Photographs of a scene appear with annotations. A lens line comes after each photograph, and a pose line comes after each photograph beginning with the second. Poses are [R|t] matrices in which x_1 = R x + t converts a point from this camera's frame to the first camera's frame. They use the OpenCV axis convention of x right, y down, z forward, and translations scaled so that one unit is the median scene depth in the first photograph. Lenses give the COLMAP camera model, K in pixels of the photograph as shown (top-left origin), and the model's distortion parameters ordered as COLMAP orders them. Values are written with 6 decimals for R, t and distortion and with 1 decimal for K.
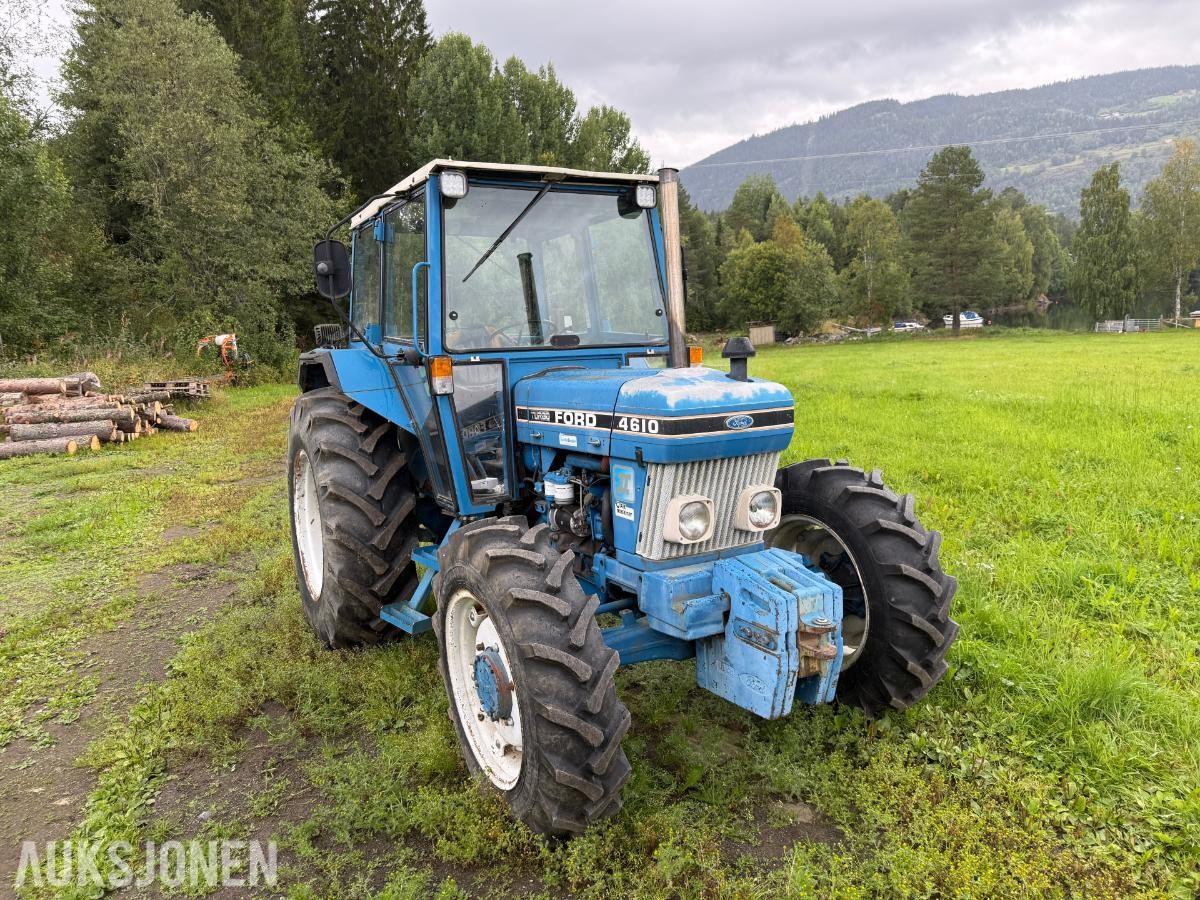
lens RADIAL K [[861.6, 0, 600.0], [0, 861.6, 450.0], [0, 0, 1]] dist [0.055148, -0.071650]
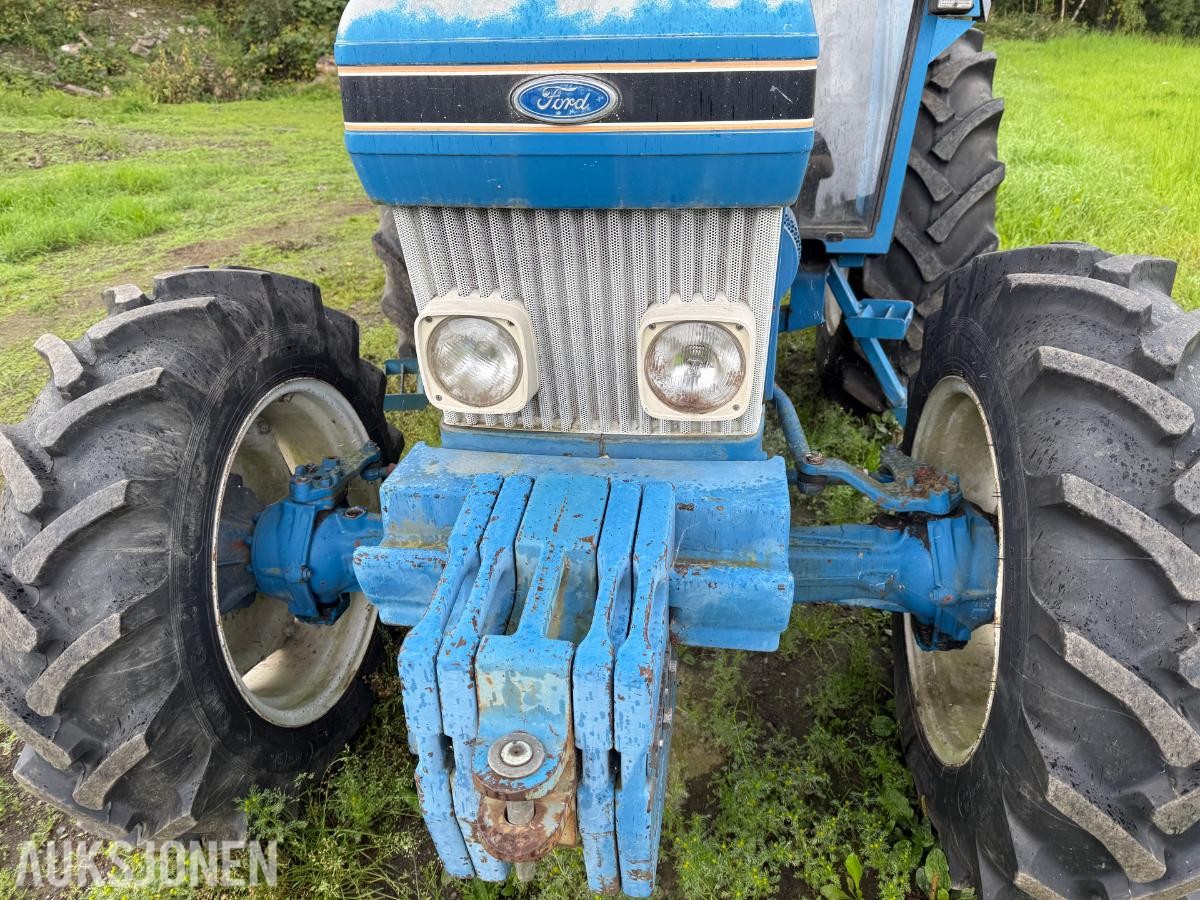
lens RADIAL K [[862.5, 0, 598.4], [0, 862.5, 461.8], [0, 0, 1]] dist [0.008759, -0.020157]
pose [[0.793130, 0.291098, -0.534983, 0.272994], [-0.086989, 0.923523, 0.373548, -0.020397], [0.602808, -0.249734, 0.757796, 0.515485]]
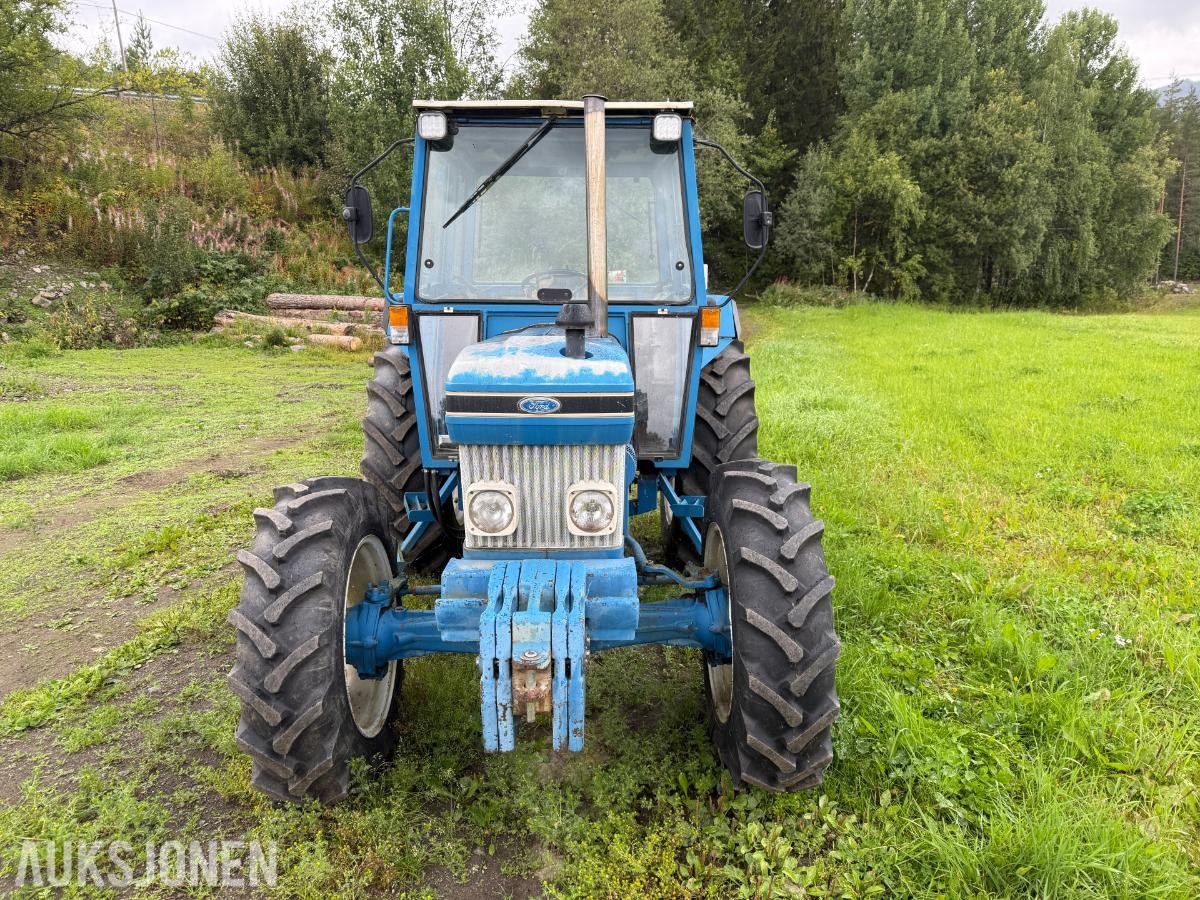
lens RADIAL K [[861.6, 0, 600.0], [0, 861.6, 450.0], [0, 0, 1]] dist [0.055148, -0.071650]
pose [[0.876586, 0.130514, -0.463209, 0.431934], [-0.097747, 0.990746, 0.094174, -0.052378], [0.471213, -0.037275, 0.881231, 0.201758]]
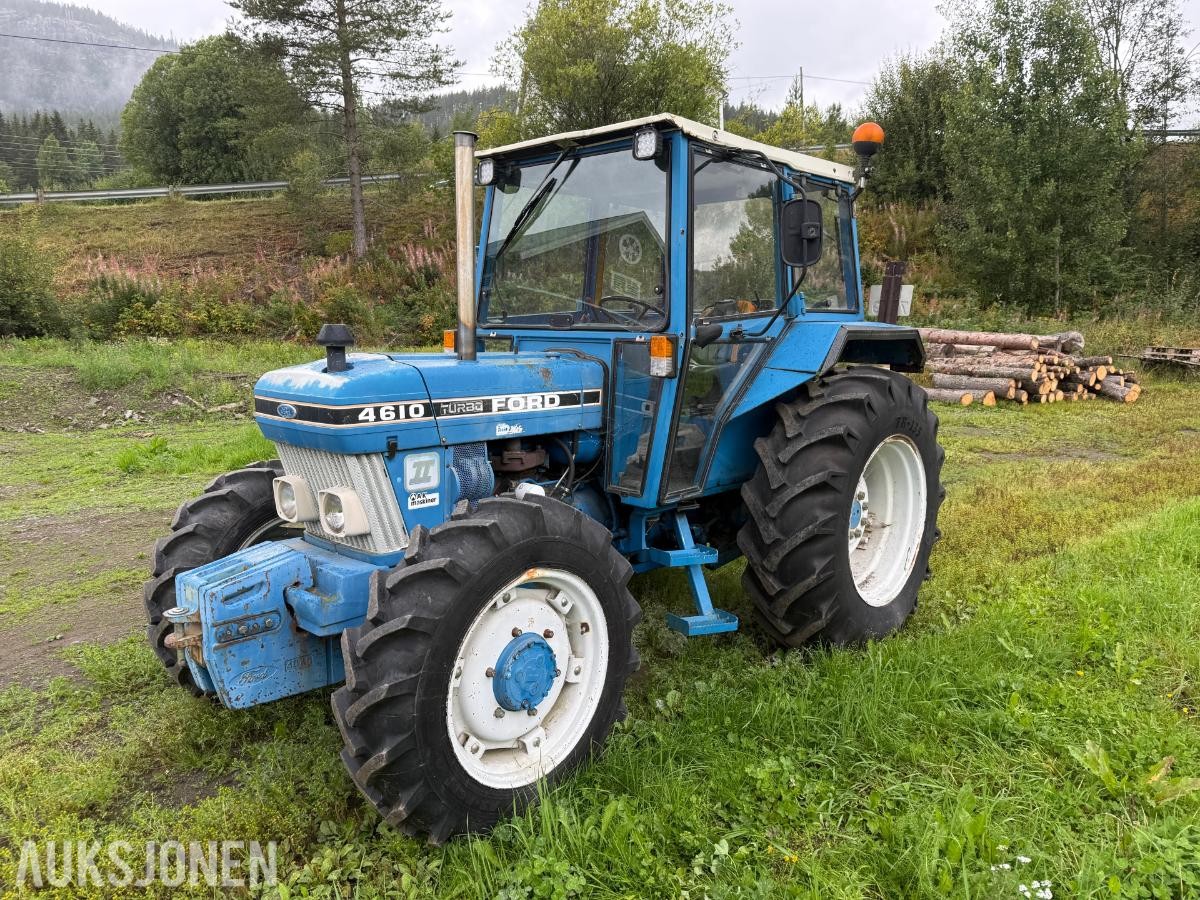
lens RADIAL K [[866.7, 0, 608.2], [0, 866.7, 446.1], [0, 0, 1]] dist [0.037125, -0.044700]
pose [[0.304530, 0.180010, -0.935339, 0.849168], [-0.135284, 0.980199, 0.144597, -0.130676], [0.942847, 0.082502, 0.322852, 0.728633]]
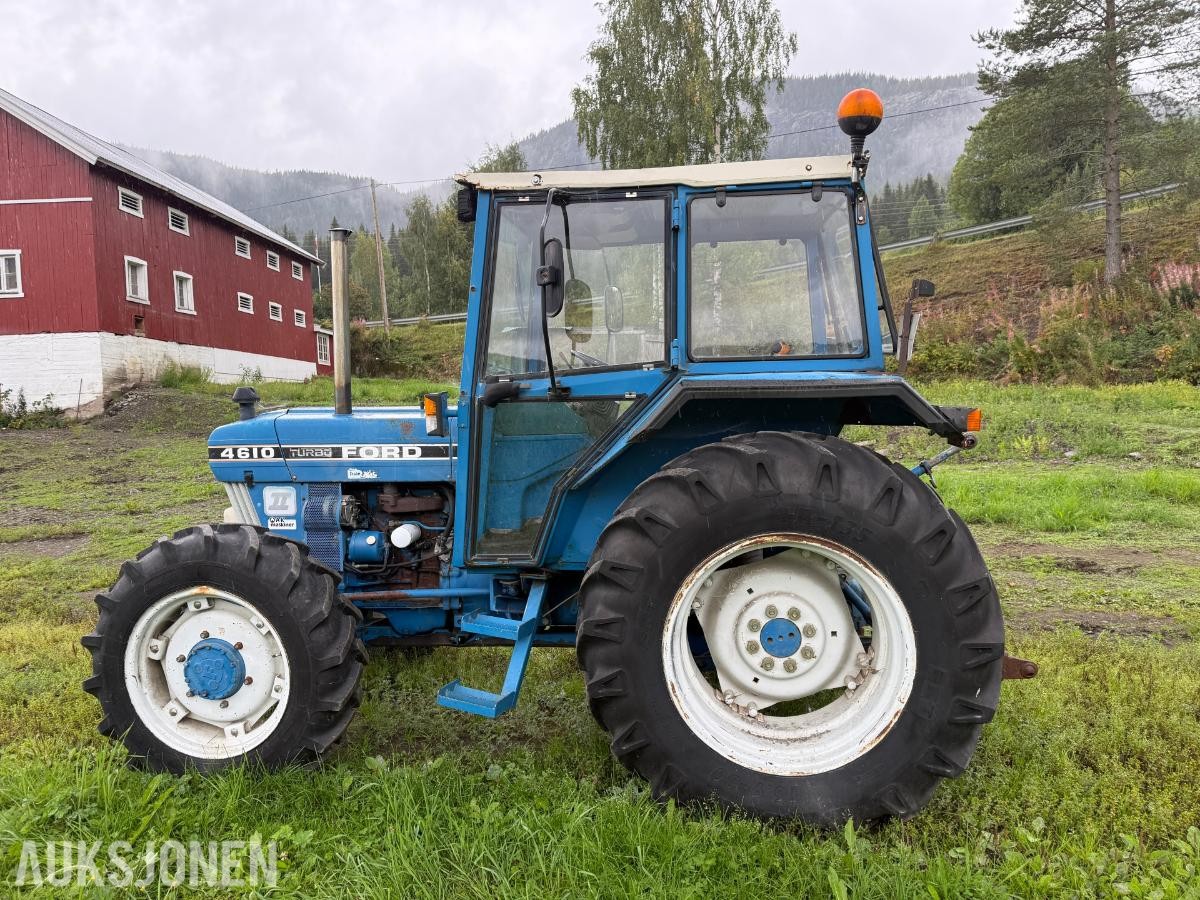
lens RADIAL K [[866.7, 0, 608.2], [0, 866.7, 446.1], [0, 0, 1]] dist [0.037125, -0.044700]
pose [[-0.578844, 0.133083, -0.804505, 0.661293], [-0.050490, 0.978850, 0.198252, -0.240710], [0.813873, 0.155376, -0.559882, 1.604703]]
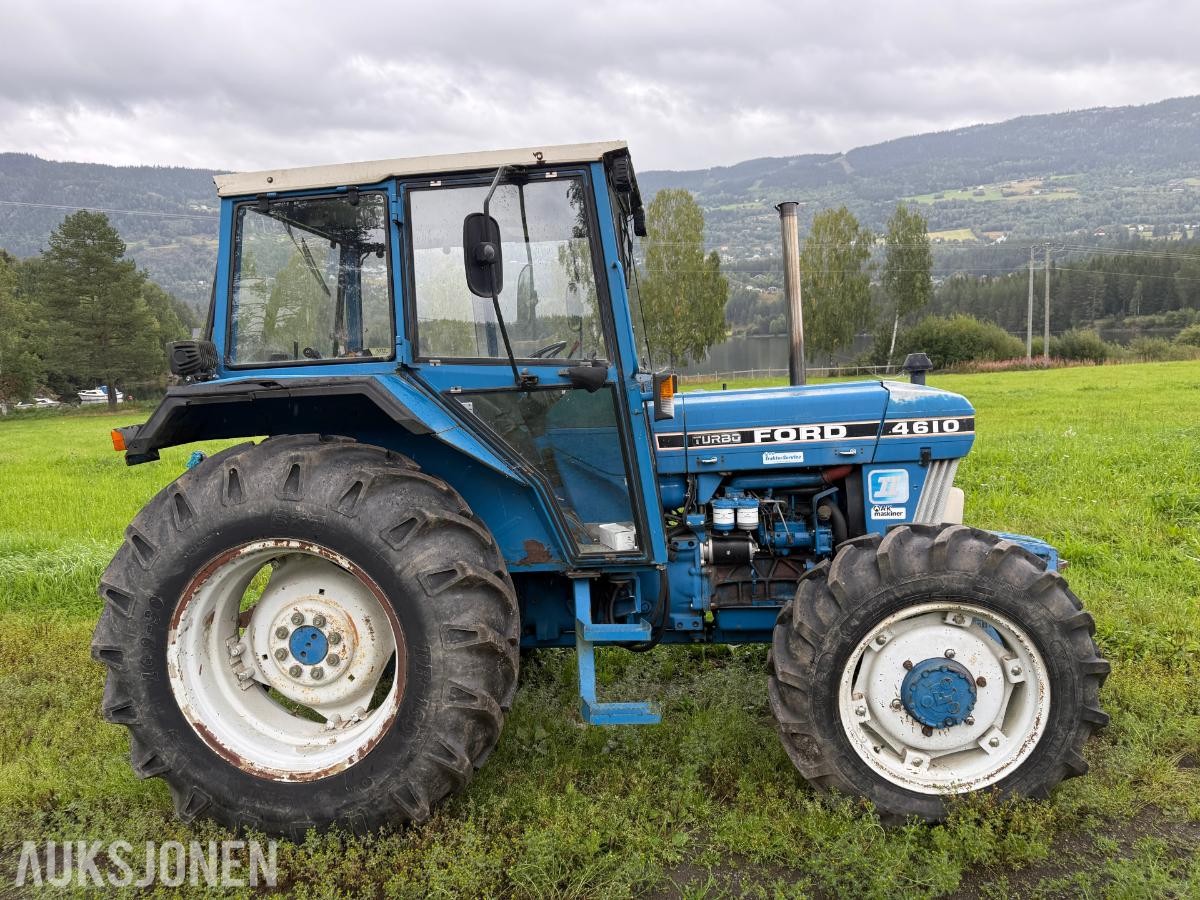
lens RADIAL K [[864.3, 0, 600.0], [0, 864.3, 450.0], [0, 0, 1]] dist [0.054958, -0.108417]
pose [[0.572697, -0.057859, 0.817723, -0.792665], [0.129539, 0.991361, -0.020578, -0.022261], [-0.809468, 0.117711, 0.575245, 0.503953]]
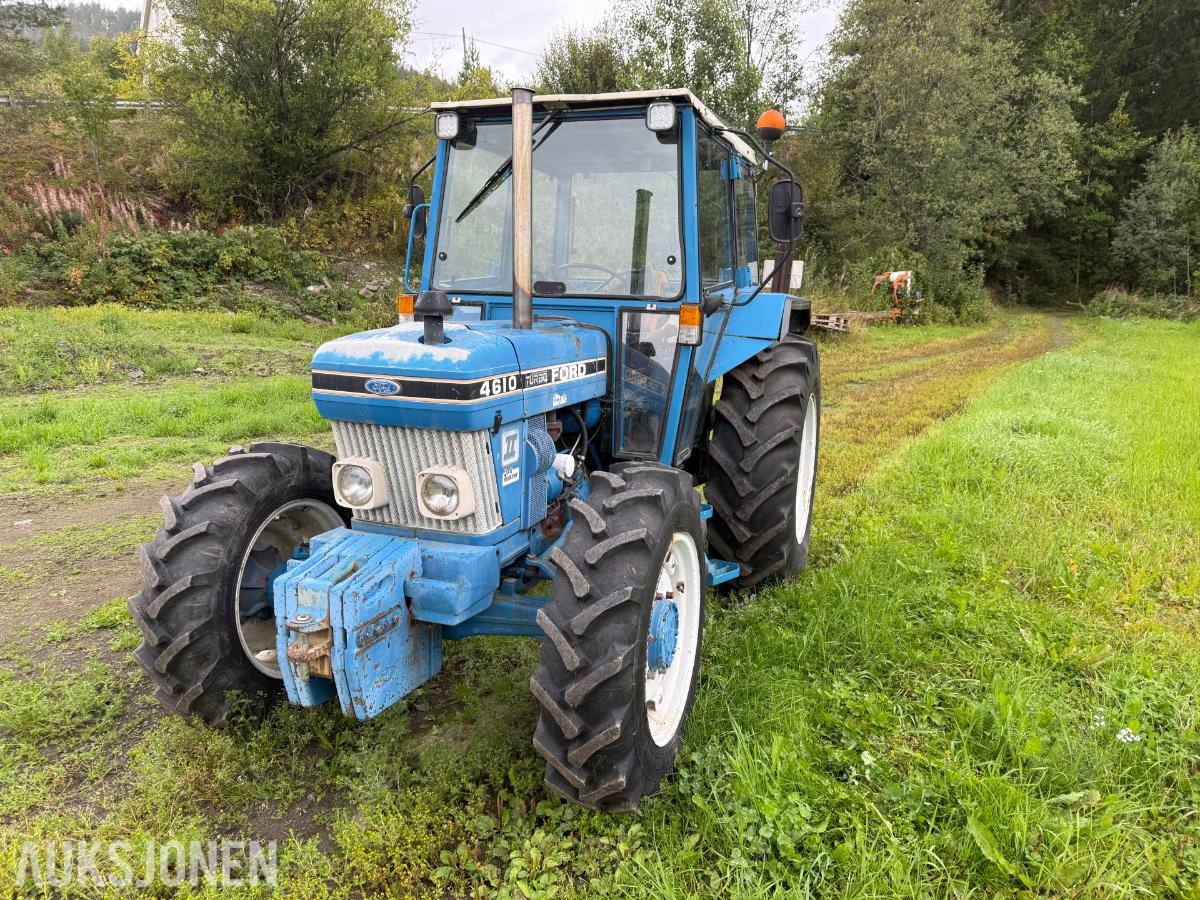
lens RADIAL K [[861.6, 0, 600.0], [0, 861.6, 450.0], [0, 0, 1]] dist [0.055148, -0.071650]
pose [[0.649236, 0.196674, -0.734719, 0.685137], [-0.144485, 0.980291, 0.134735, -0.085066], [0.746738, 0.018681, 0.664856, 0.411613]]
